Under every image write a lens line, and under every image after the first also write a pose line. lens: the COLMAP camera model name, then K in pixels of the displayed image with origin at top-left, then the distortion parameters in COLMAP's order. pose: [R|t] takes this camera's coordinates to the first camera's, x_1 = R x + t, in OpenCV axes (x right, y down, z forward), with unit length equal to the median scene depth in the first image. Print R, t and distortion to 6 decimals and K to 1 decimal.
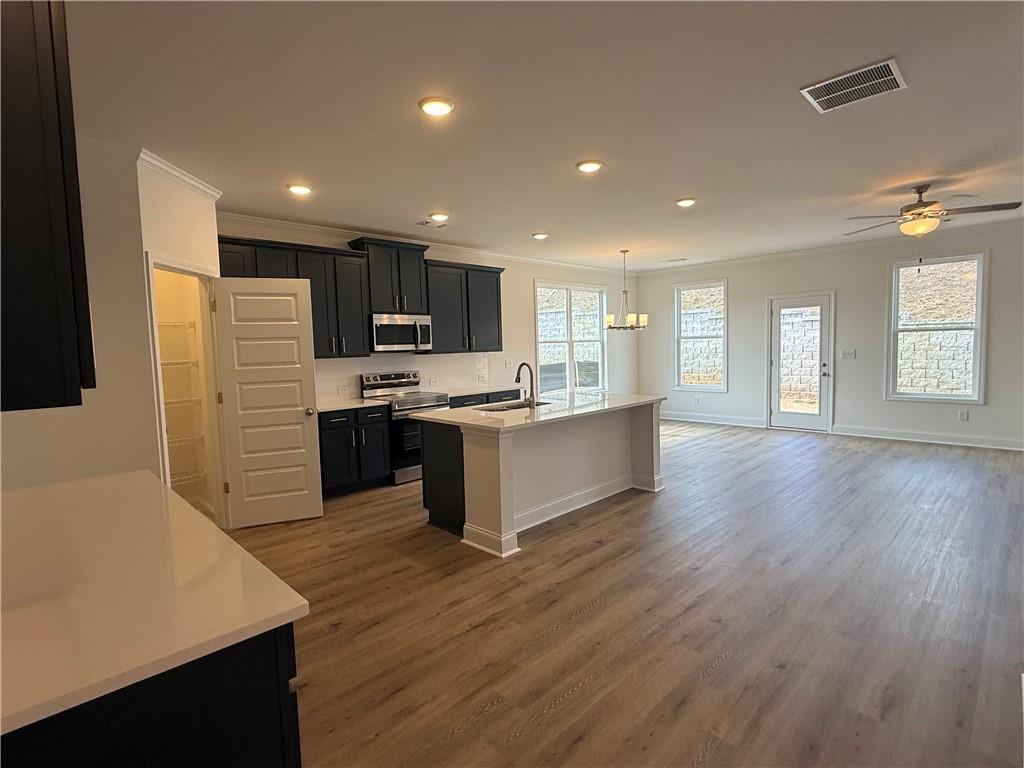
lens RADIAL K [[509.5, 0, 512.0], [0, 509.5, 384.0], [0, 0, 1]] dist [0.002154, -0.001301]
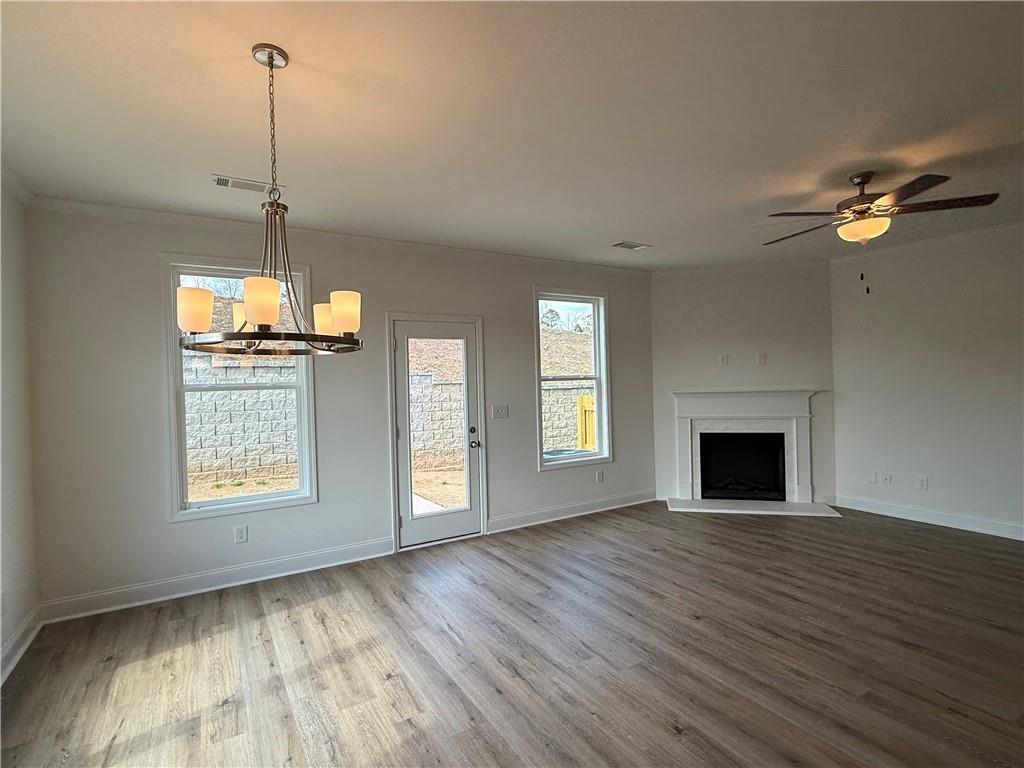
lens RADIAL K [[509.5, 0, 512.0], [0, 509.5, 384.0], [0, 0, 1]] dist [0.002154, -0.001301]
pose [[0.227449, 0.014017, 0.973689, -0.007090], [0.093020, 0.995011, -0.036053, -0.071969], [-0.969337, 0.098773, 0.225010, 0.853625]]
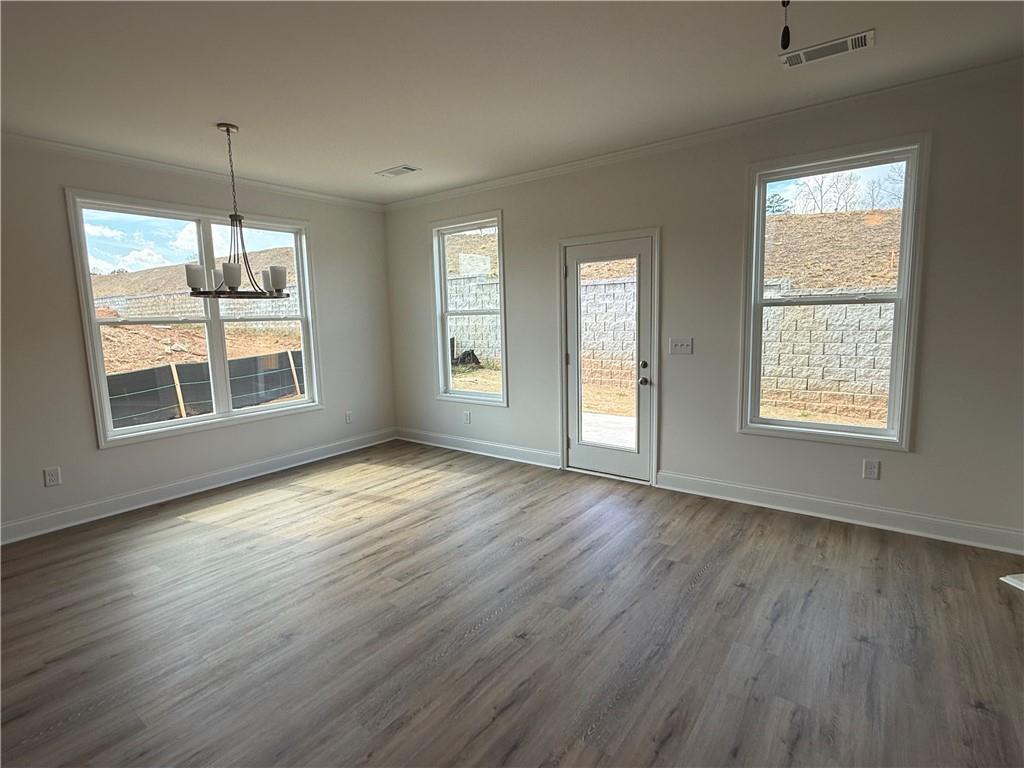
lens RADIAL K [[509.5, 0, 512.0], [0, 509.5, 384.0], [0, 0, 1]] dist [0.002154, -0.001301]
pose [[0.988053, -0.018082, 0.153052, 0.409374], [0.009637, 0.998399, 0.055741, -0.051860], [-0.153815, -0.053600, 0.986645, 0.503127]]
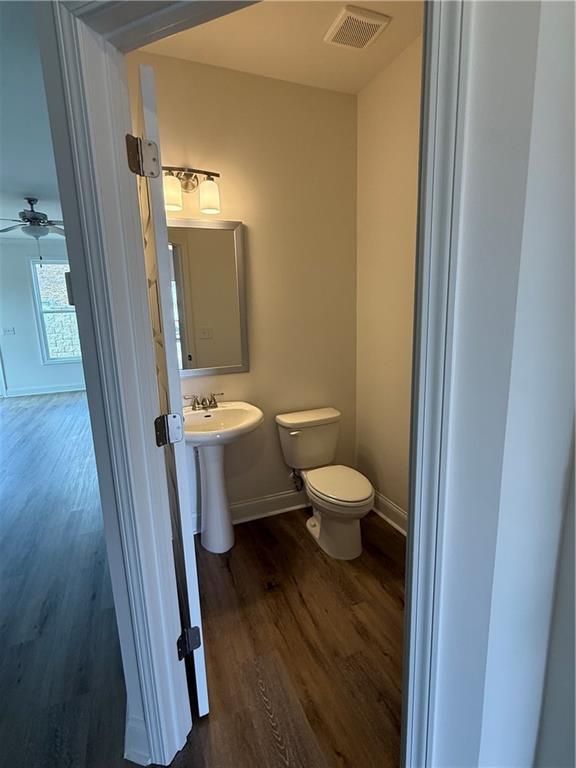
lens RADIAL K [[382.1, 0, 288.0], [0, 382.1, 384.0], [0, 0, 1]] dist [0.002154, -0.001301]
pose [[0.380239, -0.163577, 0.910308, 0.057258], [0.089481, 0.986125, 0.139825, -0.001328], [-0.920550, 0.028289, 0.389600, 0.022209]]
